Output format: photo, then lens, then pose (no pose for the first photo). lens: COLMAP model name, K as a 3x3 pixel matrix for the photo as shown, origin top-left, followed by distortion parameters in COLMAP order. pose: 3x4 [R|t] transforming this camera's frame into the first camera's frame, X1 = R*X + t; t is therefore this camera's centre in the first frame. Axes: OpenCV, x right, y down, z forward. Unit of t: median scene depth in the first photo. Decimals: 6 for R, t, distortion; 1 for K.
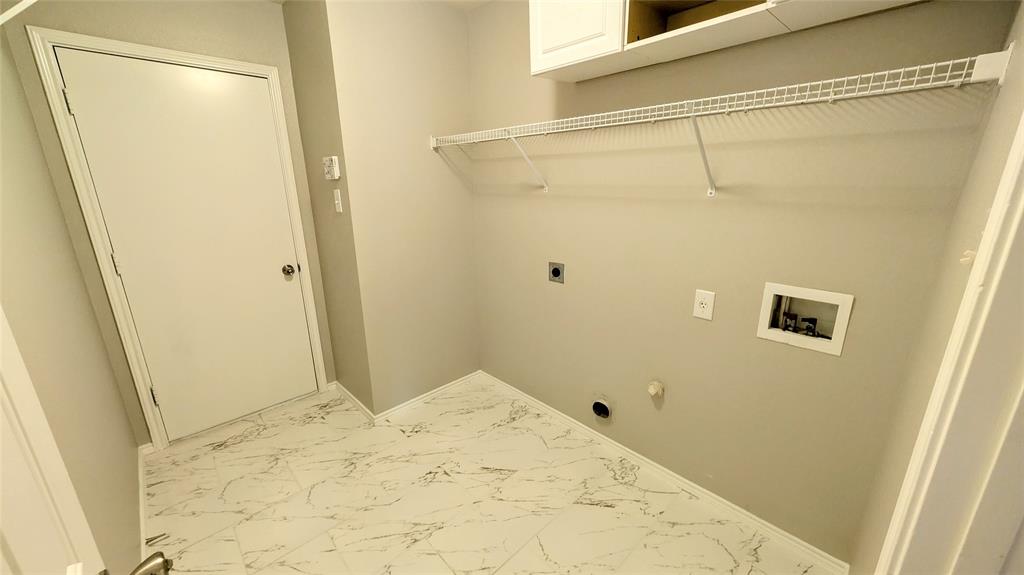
lens RADIAL K [[390.3, 0, 516.0], [0, 390.3, 286.6], [0, 0, 1]] dist [0.004146, 0.000115]
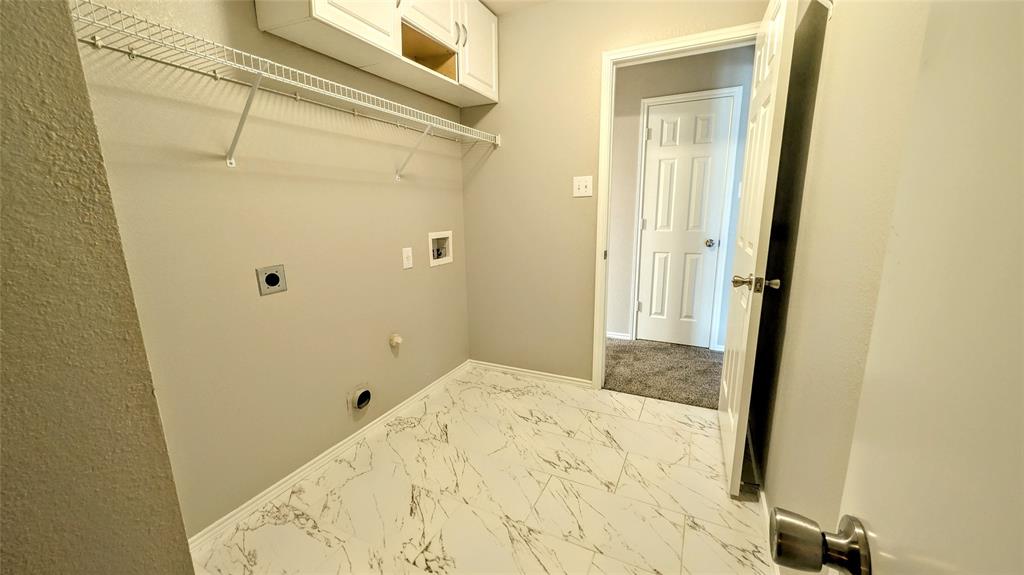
lens RADIAL K [[390.3, 0, 515.3], [0, 390.3, 290.3], [0, 0, 1]] dist [0.004146, 0.000115]
pose [[-0.349806, -0.176236, 0.920096, -0.873280], [0.265020, 0.923411, 0.277627, -0.120919], [-0.898555, 0.340959, -0.276309, 0.961616]]
